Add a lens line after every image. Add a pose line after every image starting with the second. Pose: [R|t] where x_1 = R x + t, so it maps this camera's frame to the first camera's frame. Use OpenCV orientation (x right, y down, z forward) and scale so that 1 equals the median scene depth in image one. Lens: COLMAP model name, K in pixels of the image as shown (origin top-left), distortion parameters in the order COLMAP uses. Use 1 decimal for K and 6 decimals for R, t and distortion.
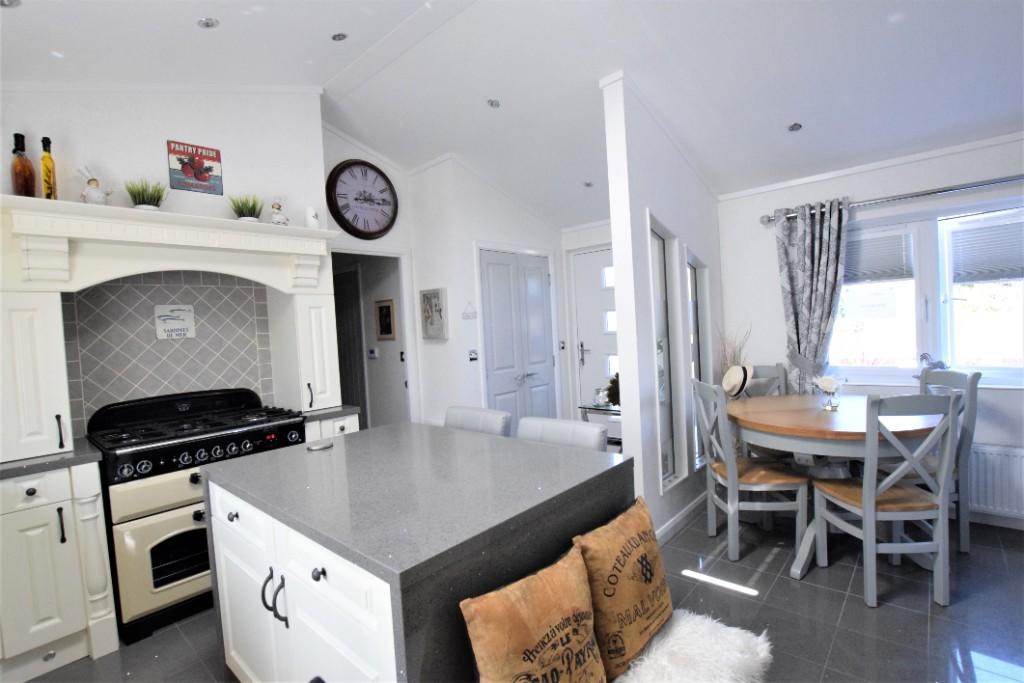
lens RADIAL K [[459.2, 0, 512.0], [0, 459.2, 341.5], [0, 0, 1]] dist [-0.032932, 0.000456]
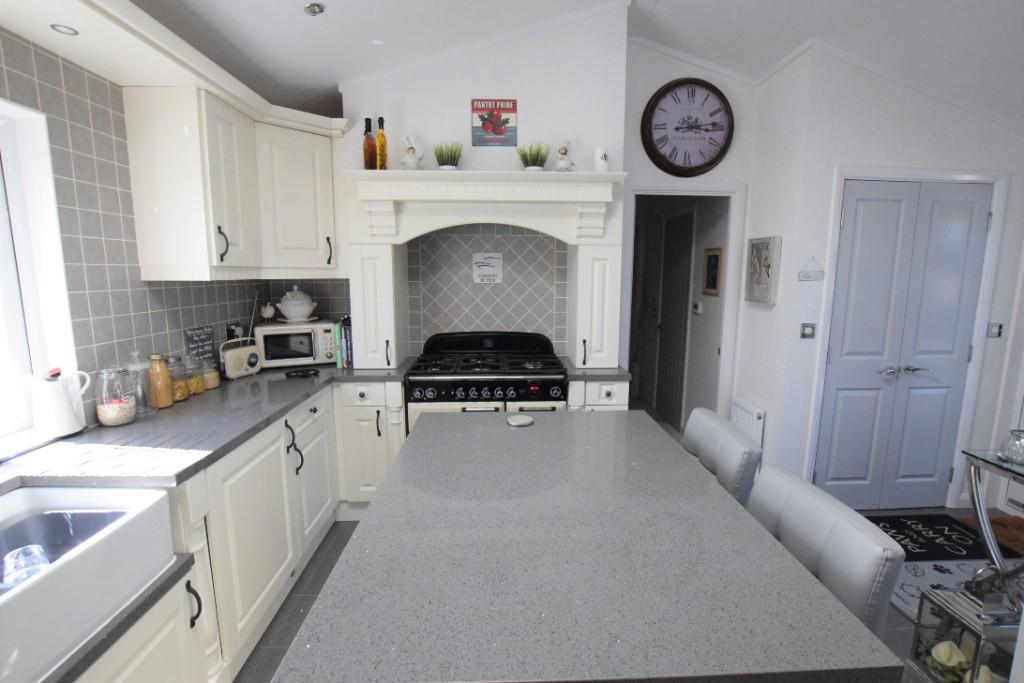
lens RADIAL K [[459.2, 0, 512.0], [0, 459.2, 341.5], [0, 0, 1]] dist [-0.032932, 0.000456]
pose [[0.700697, 0.162176, -0.694783, 0.121072], [-0.067155, 0.984491, 0.162073, -0.052200], [0.710292, -0.066905, 0.700721, 0.221445]]
